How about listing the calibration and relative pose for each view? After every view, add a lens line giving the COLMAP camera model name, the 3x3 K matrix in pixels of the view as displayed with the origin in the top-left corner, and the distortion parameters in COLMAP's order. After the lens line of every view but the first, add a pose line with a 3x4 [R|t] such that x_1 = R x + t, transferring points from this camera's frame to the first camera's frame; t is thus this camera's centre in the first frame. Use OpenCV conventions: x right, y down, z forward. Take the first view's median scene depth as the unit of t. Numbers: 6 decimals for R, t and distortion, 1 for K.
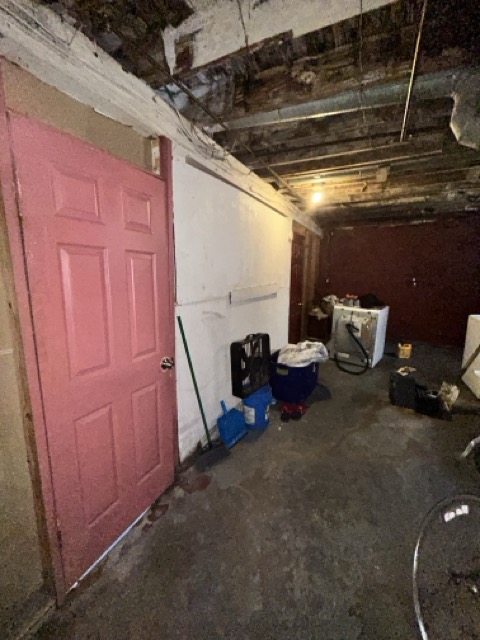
lens RADIAL K [[261.0, 0, 239.1], [0, 261.0, 317.1], [0, 0, 1]] dist [-0.000481, 0.000727]
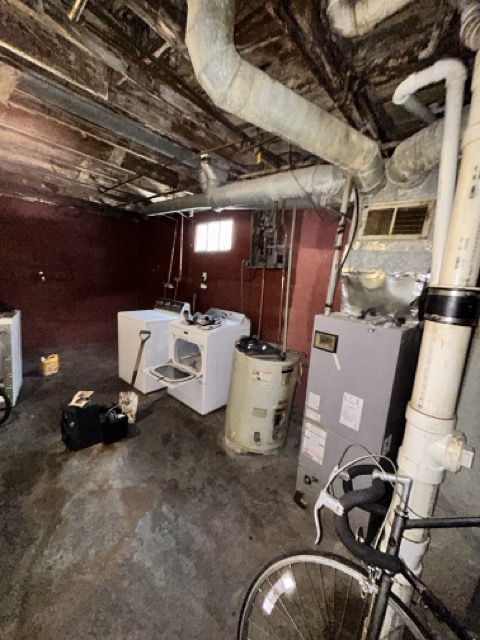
lens RADIAL K [[261.0, 0, 238.9], [0, 261.0, 320.6], [0, 0, 1]] dist [-0.000481, 0.000727]
pose [[0.260696, -0.143893, 0.954637, 0.072497], [0.096775, 0.987745, 0.122455, -0.064157], [-0.960558, 0.060461, 0.271427, 0.348027]]
